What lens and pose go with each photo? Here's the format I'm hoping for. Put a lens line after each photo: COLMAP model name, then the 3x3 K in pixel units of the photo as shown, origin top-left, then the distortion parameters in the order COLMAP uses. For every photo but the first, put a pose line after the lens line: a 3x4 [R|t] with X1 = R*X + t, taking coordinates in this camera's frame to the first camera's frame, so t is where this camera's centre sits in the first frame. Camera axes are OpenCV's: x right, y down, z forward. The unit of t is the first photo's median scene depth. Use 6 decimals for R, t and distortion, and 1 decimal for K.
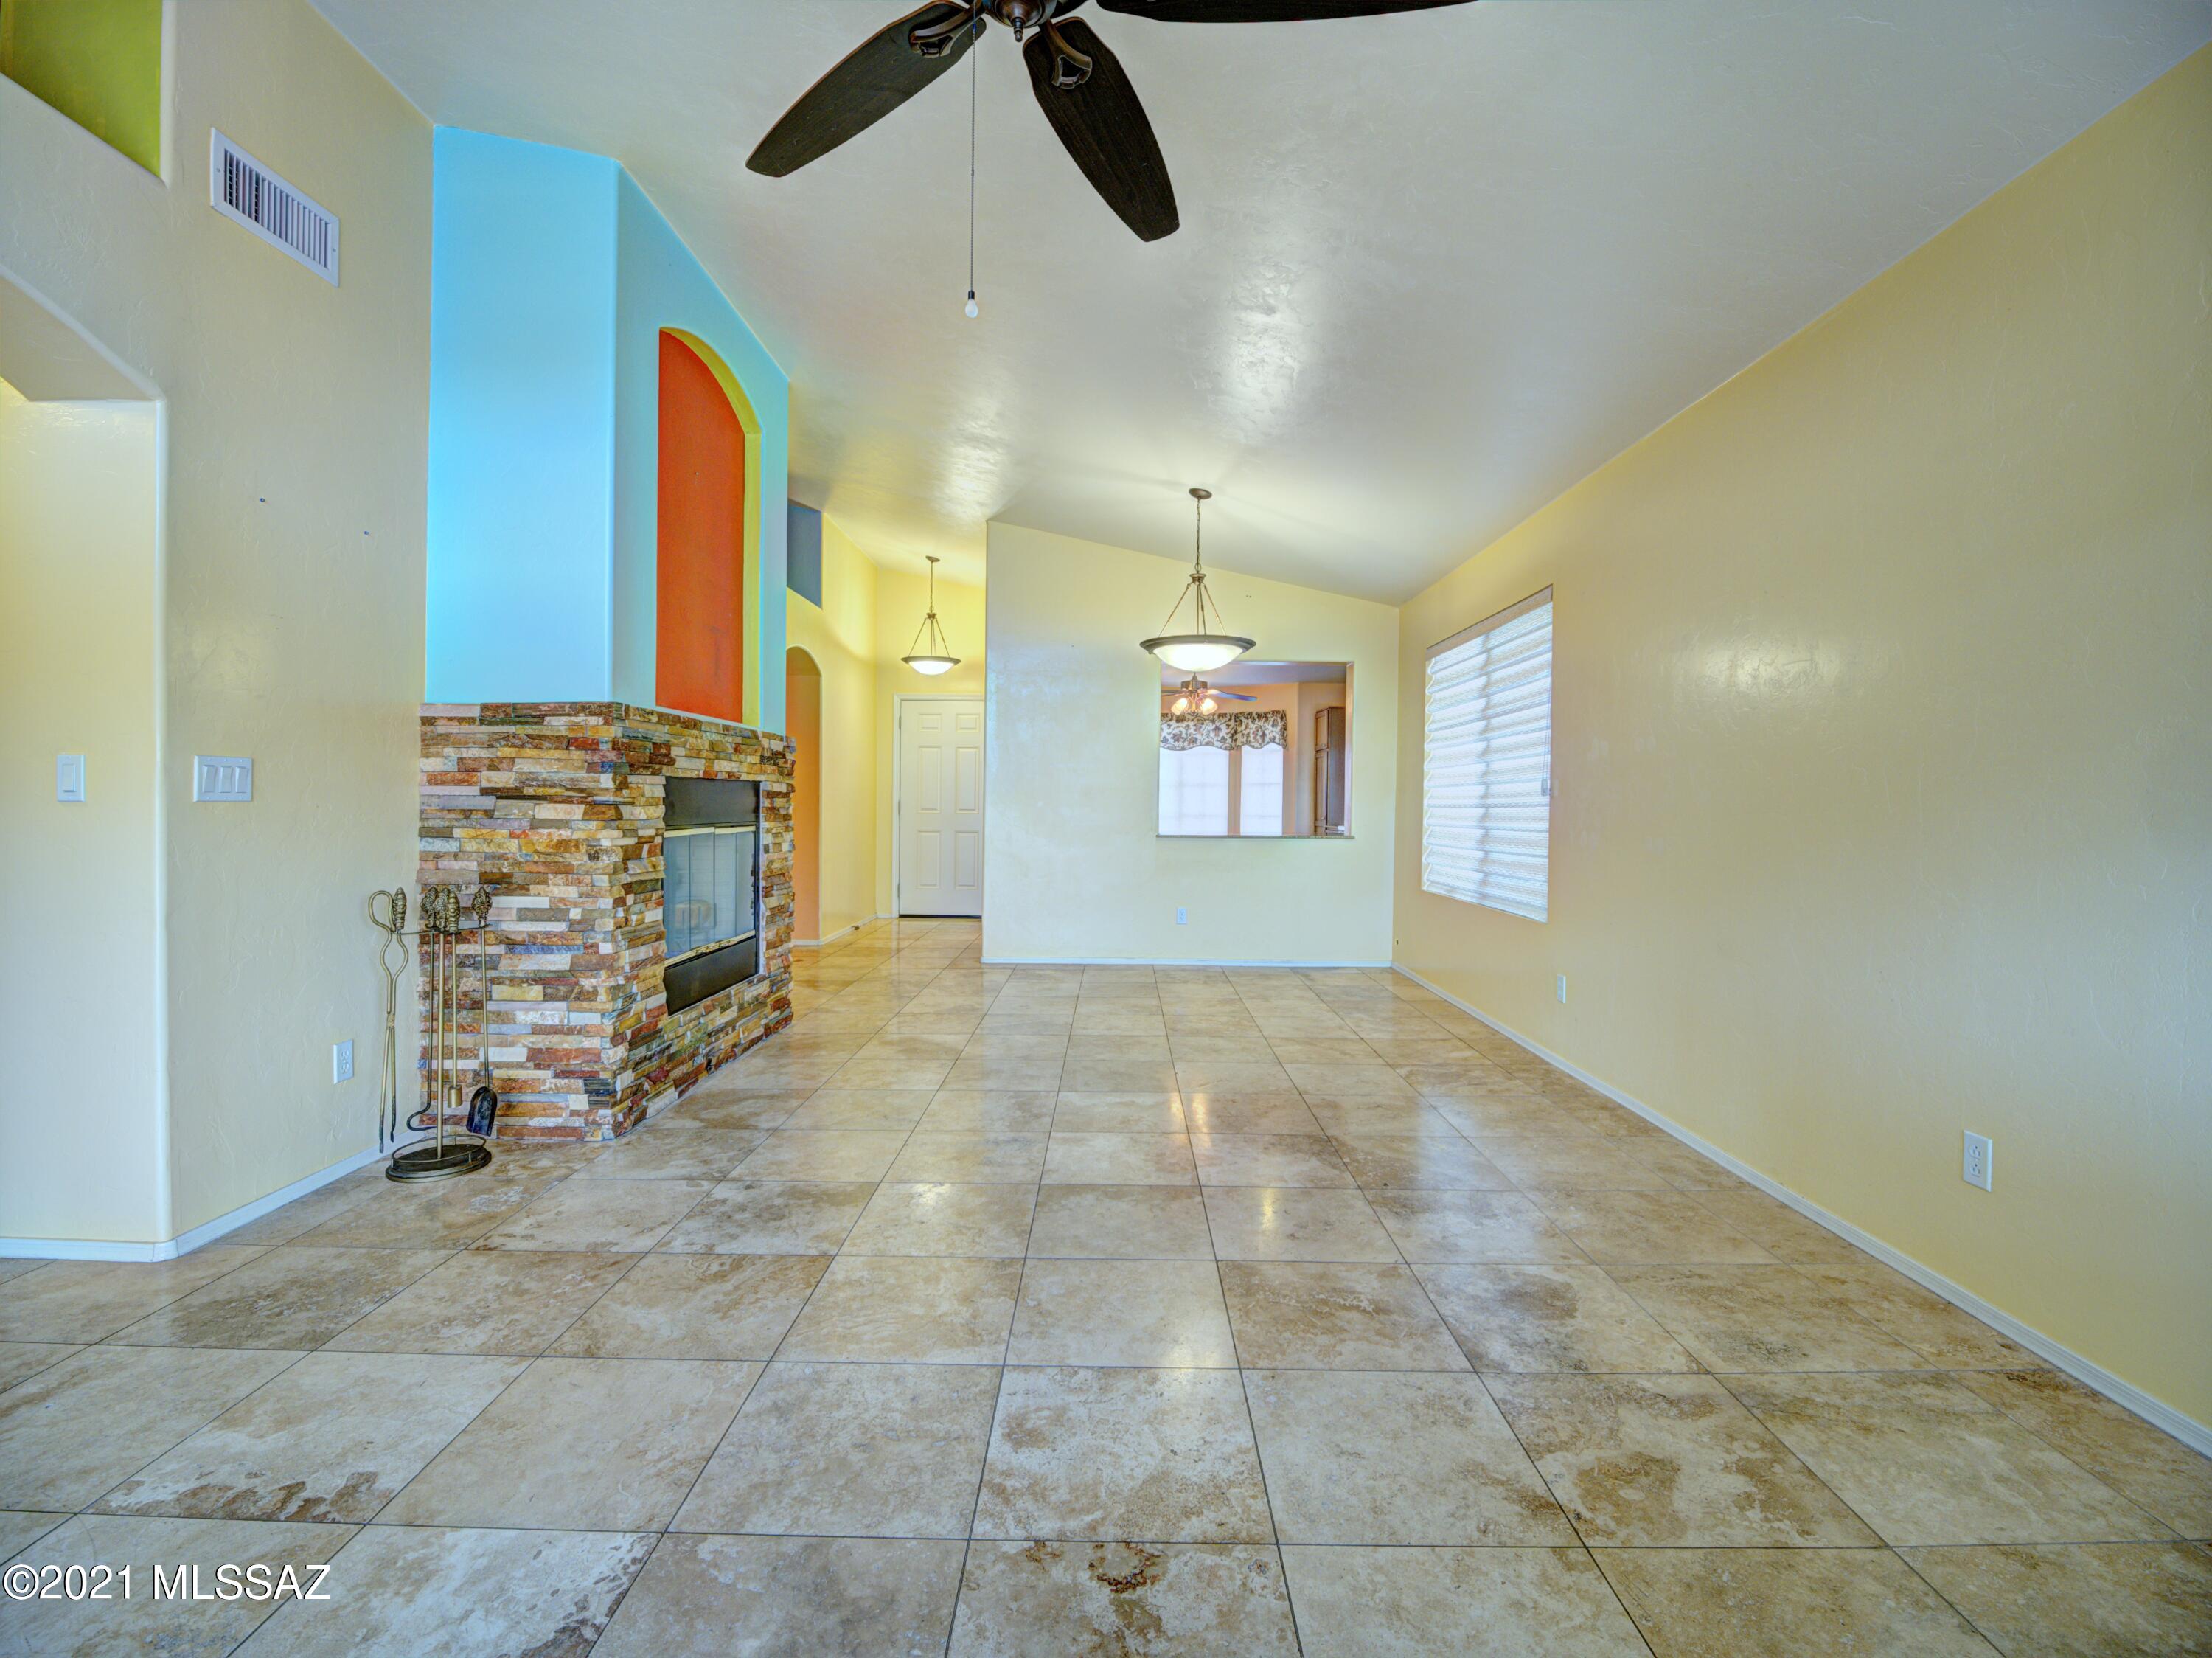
lens RADIAL K [[1013.5, 0, 1111.3], [0, 1013.5, 832.5], [0, 0, 1]] dist [-0.017317, -0.000206]
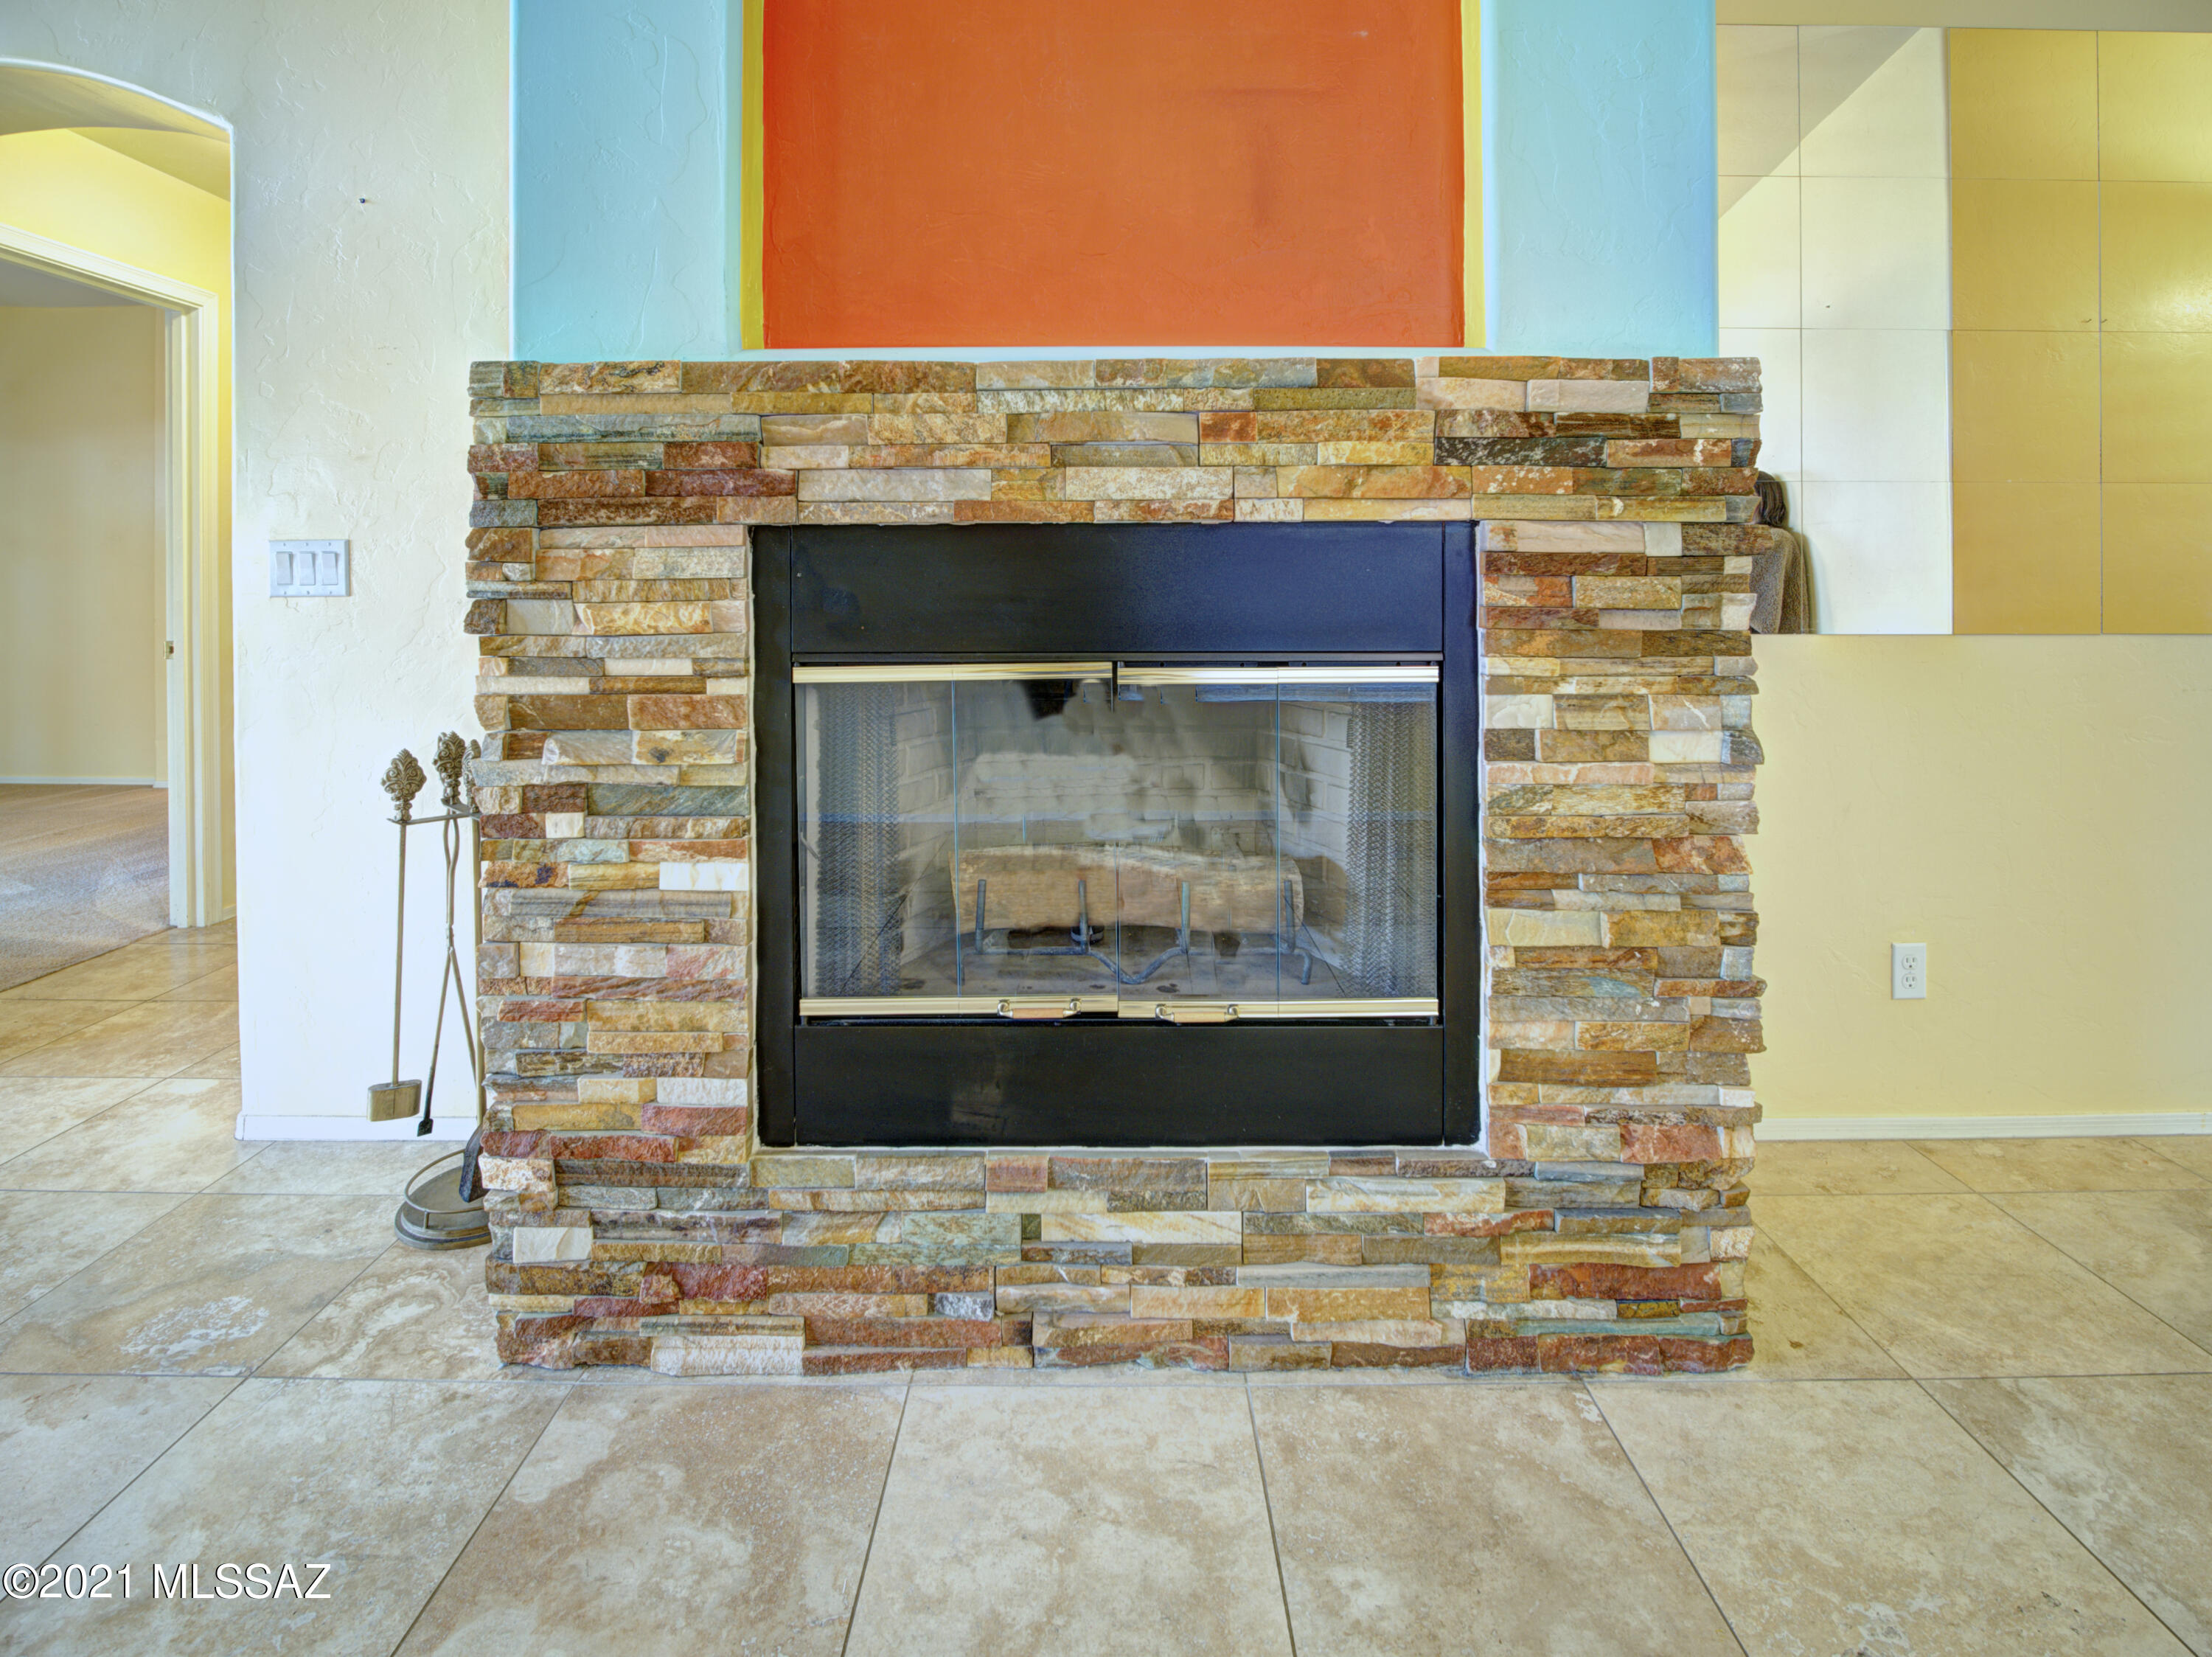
lens RADIAL K [[1053.2, 0, 1107.3], [0, 1053.2, 605.1], [0, 0, 1]] dist [-0.012421, -0.000144]
pose [[0.003861, 0.000428, -0.999992, -0.034302], [-0.027760, 0.999615, 0.000320, -0.026687], [0.999607, 0.027758, 0.003871, 1.049494]]
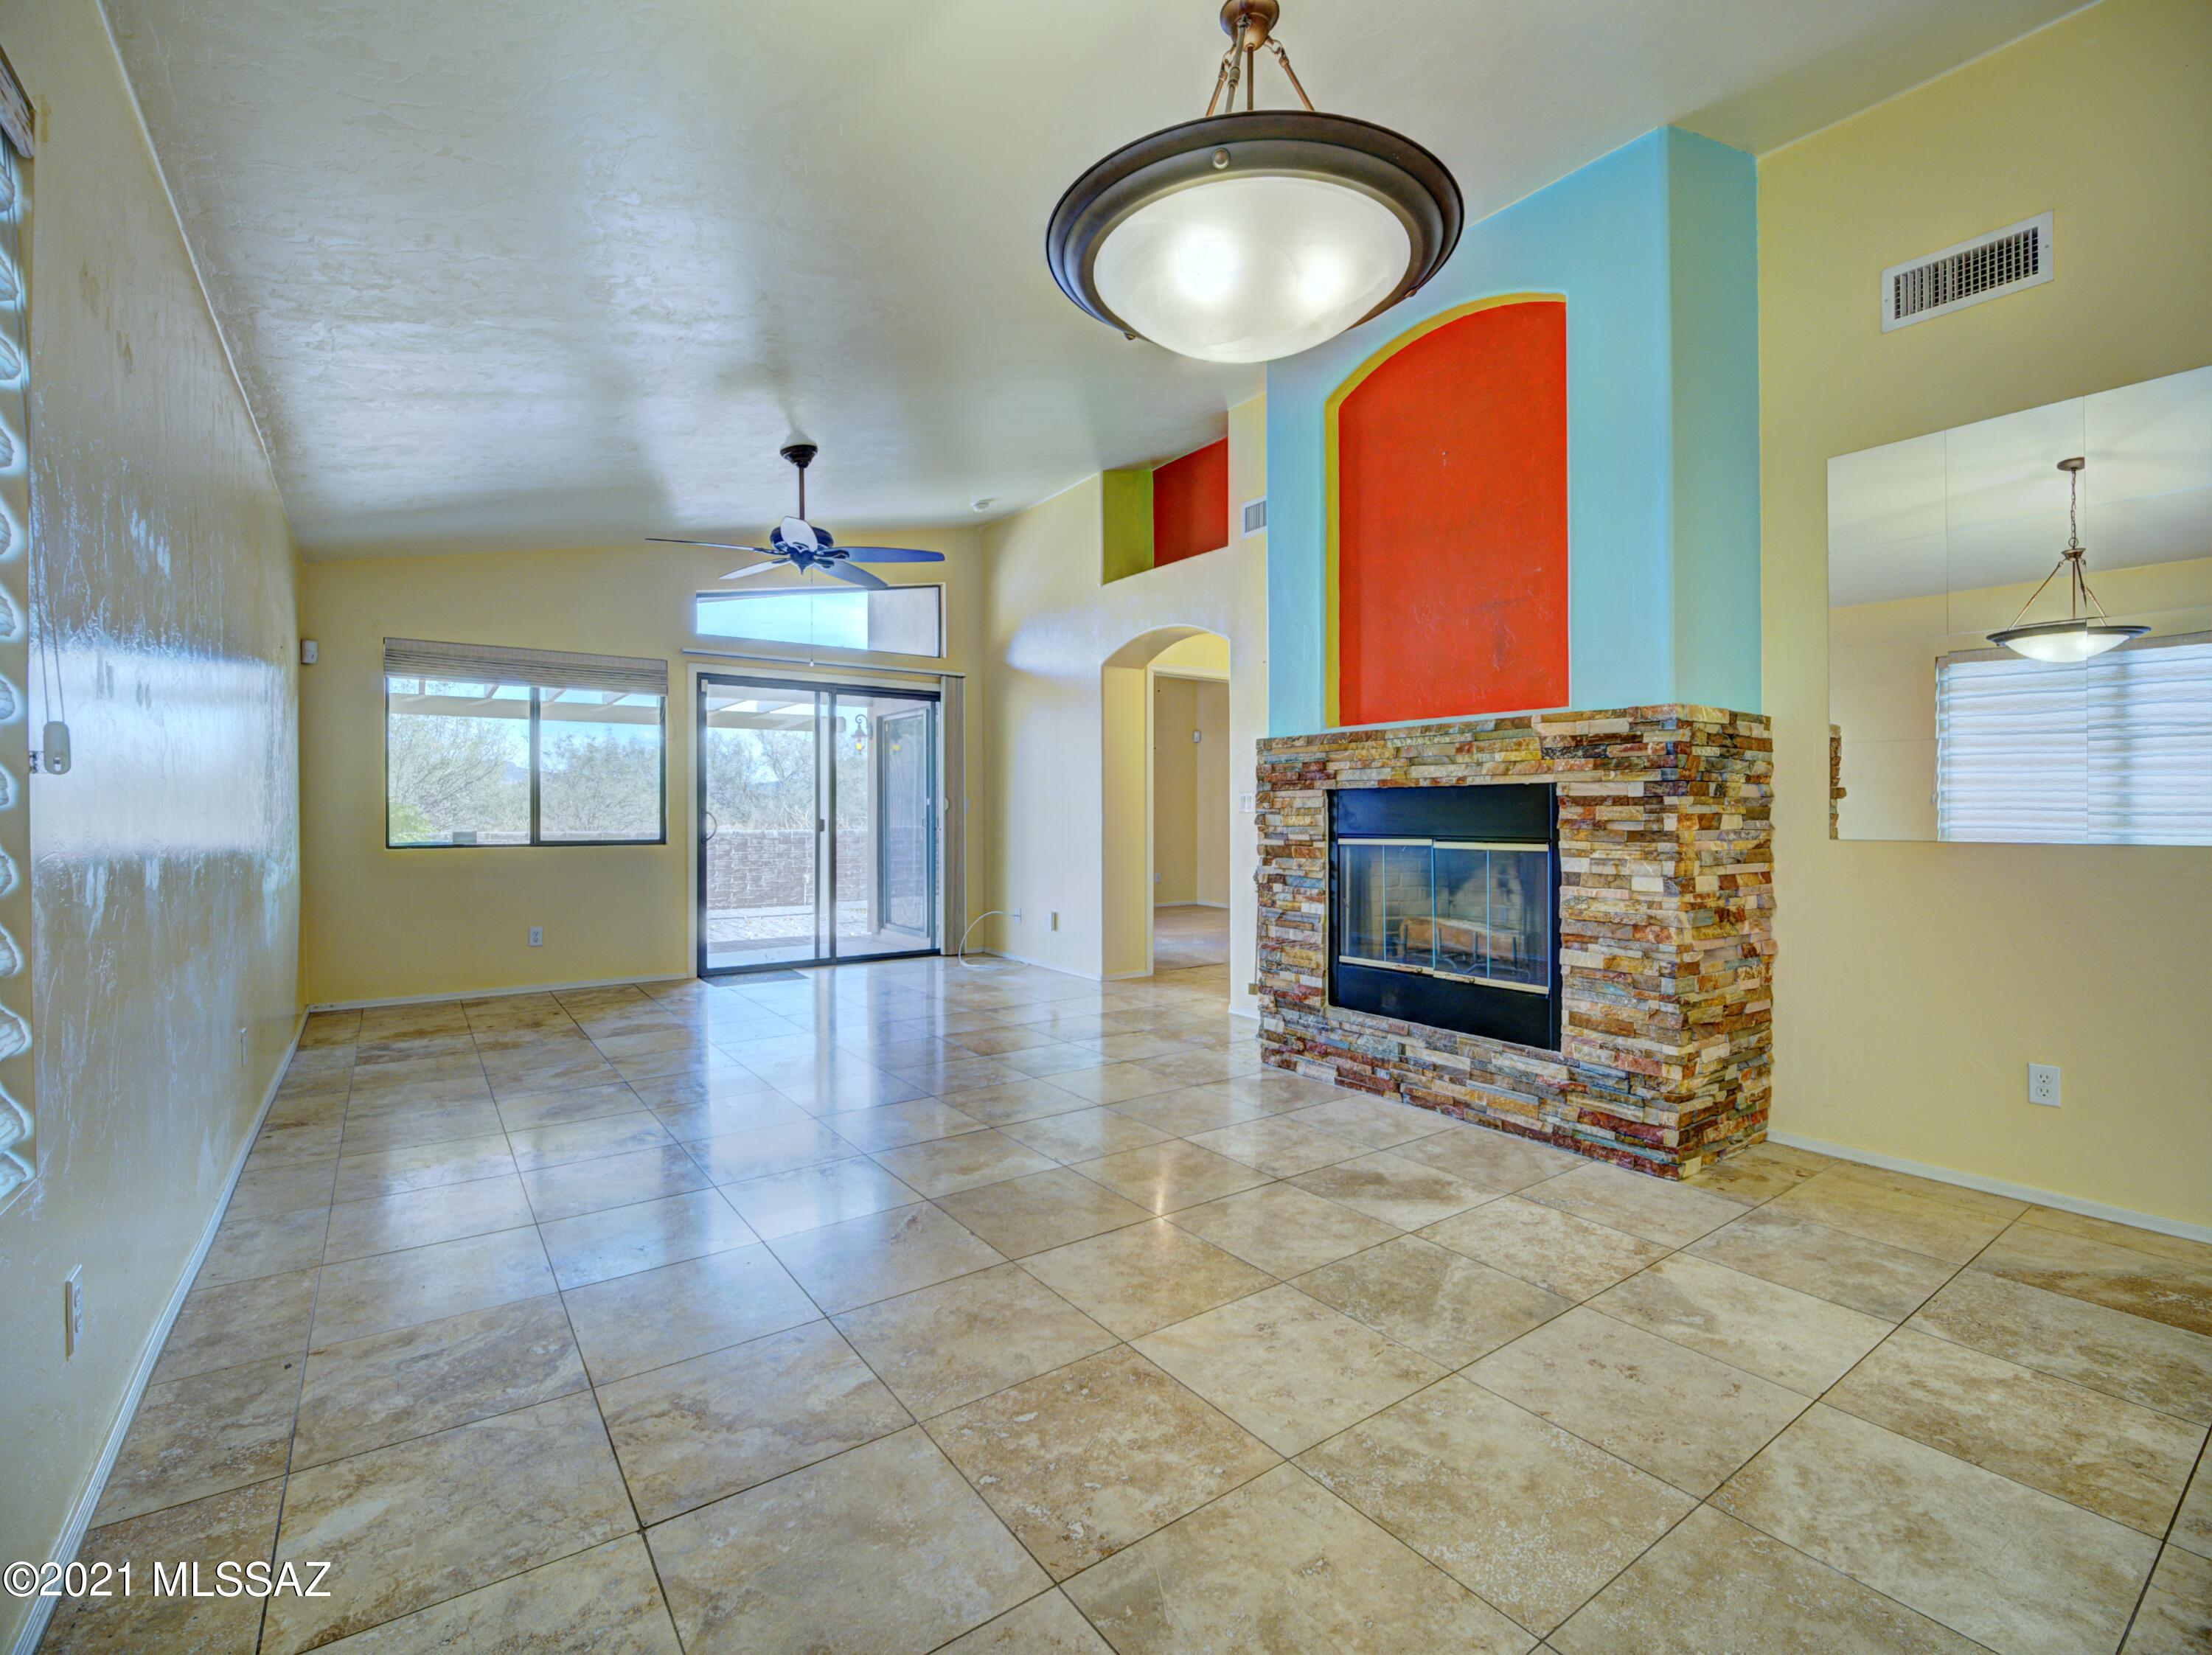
lens RADIAL K [[1013.3, 0, 1111.3], [0, 1013.3, 831.0], [0, 0, 1]] dist [-0.017317, -0.000206]
pose [[-0.810528, 0.003039, -0.585692, 0.386379], [-0.023506, 0.999012, 0.037713, -0.042650], [0.585228, 0.044335, -0.809656, 1.644999]]
